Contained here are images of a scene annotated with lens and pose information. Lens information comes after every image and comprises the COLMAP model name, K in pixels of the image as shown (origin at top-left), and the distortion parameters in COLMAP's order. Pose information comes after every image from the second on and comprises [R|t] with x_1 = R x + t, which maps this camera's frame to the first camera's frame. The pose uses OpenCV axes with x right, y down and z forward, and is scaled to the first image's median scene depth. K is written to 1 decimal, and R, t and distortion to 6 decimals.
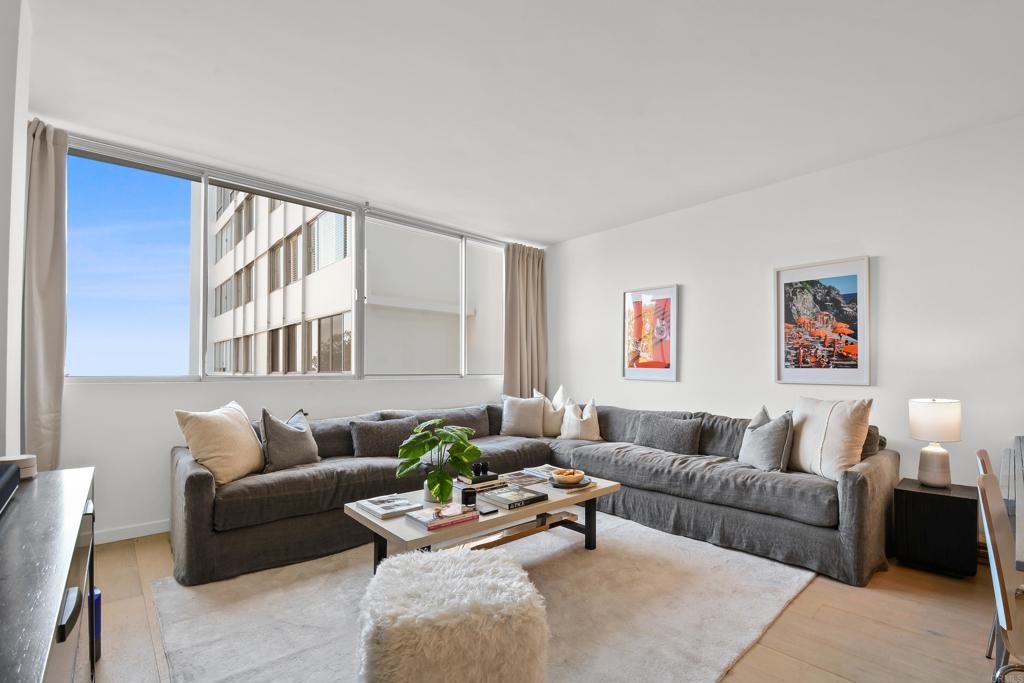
lens RADIAL K [[463.1, 0, 514.6], [0, 463.1, 366.7], [0, 0, 1]] dist [-0.000619, -0.000102]
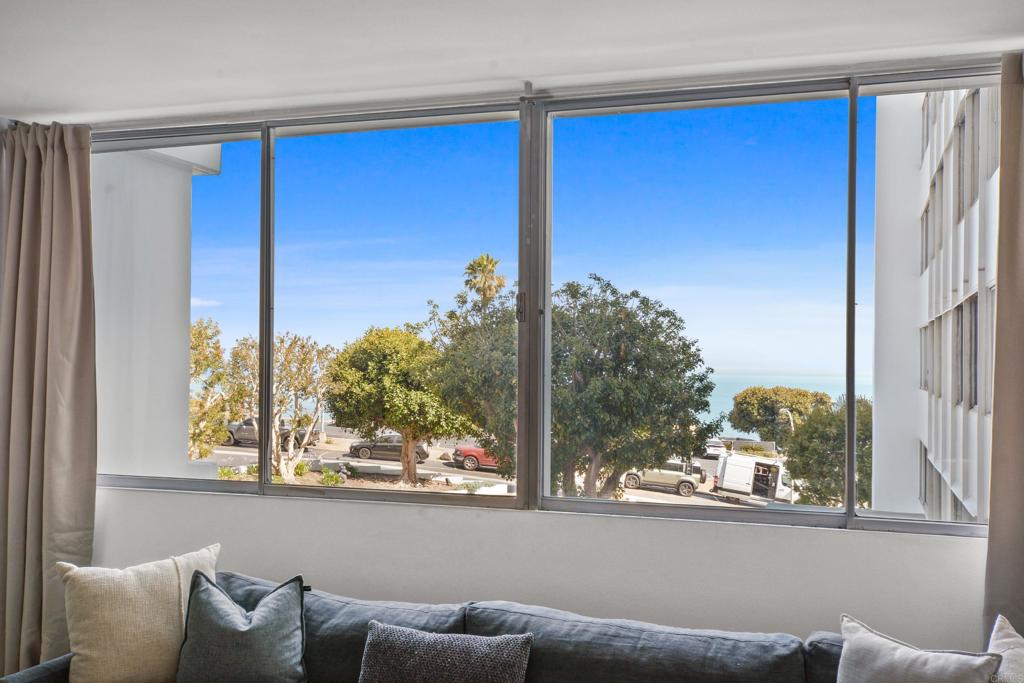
lens RADIAL K [[1025.0, 0, 512.0], [0, 1025.0, 341.5], [0, 0, 1]] dist [0.013857, 0.019858]
pose [[0.499556, -0.013039, -0.866184, 0.566011], [-0.001326, 0.999874, -0.015817, -0.133734], [0.866281, 0.009050, 0.499476, 0.658988]]
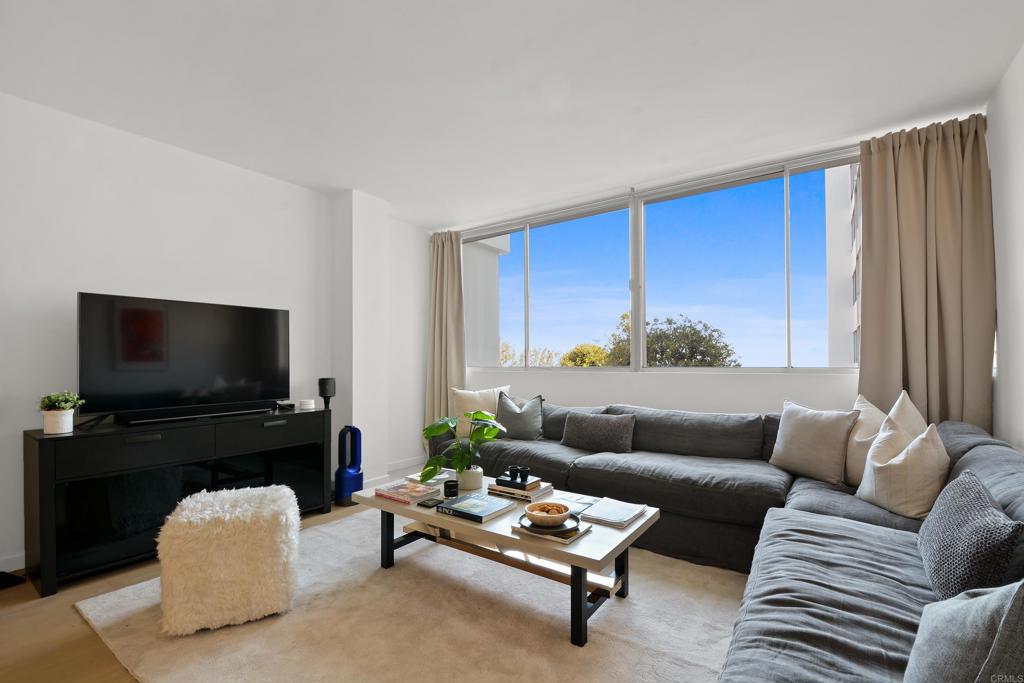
lens RADIAL K [[447.7, 0, 512.7], [0, 447.7, 354.2], [0, 0, 1]] dist [-0.000280, -0.000141]
pose [[0.236632, -0.020636, -0.971380, 0.639992], [0.010252, 0.999772, -0.018742, 0.006704], [0.971545, -0.005523, 0.236789, 0.658564]]
